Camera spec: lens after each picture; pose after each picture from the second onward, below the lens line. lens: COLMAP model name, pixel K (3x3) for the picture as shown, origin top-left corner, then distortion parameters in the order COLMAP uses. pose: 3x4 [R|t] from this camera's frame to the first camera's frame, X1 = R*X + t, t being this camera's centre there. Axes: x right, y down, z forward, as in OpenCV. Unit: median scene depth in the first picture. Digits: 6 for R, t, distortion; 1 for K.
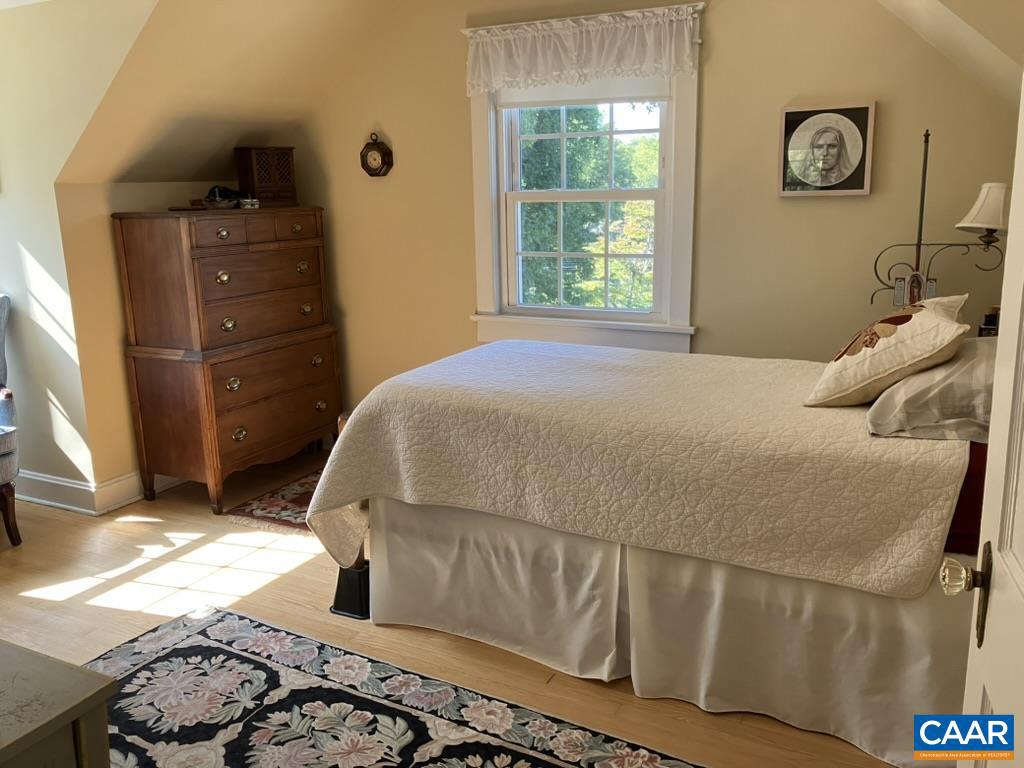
lens RADIAL K [[858.7, 0, 512.0], [0, 858.7, 384.0], [0, 0, 1]] dist [0.009292, 0.005859]
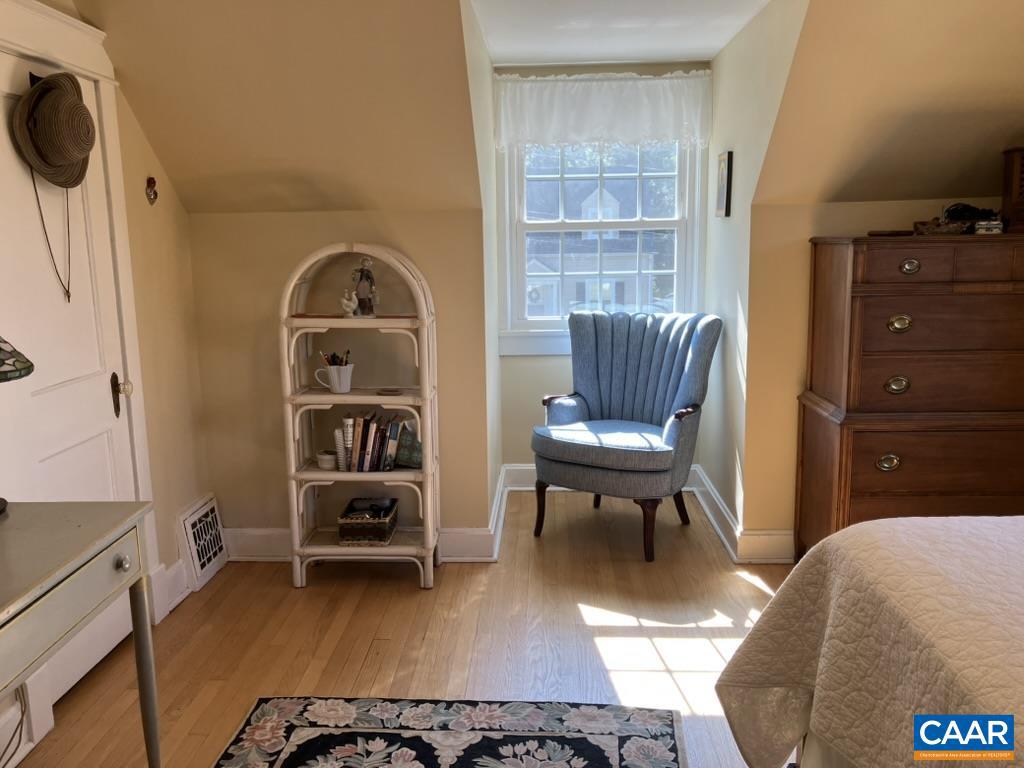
lens RADIAL K [[858.7, 0, 512.0], [0, 858.7, 384.0], [0, 0, 1]] dist [0.009292, 0.005859]
pose [[0.418450, 0.175985, -0.891027, 0.212165], [-0.190926, 0.976171, 0.103137, -0.086228], [0.887945, 0.126962, 0.442079, 0.370166]]
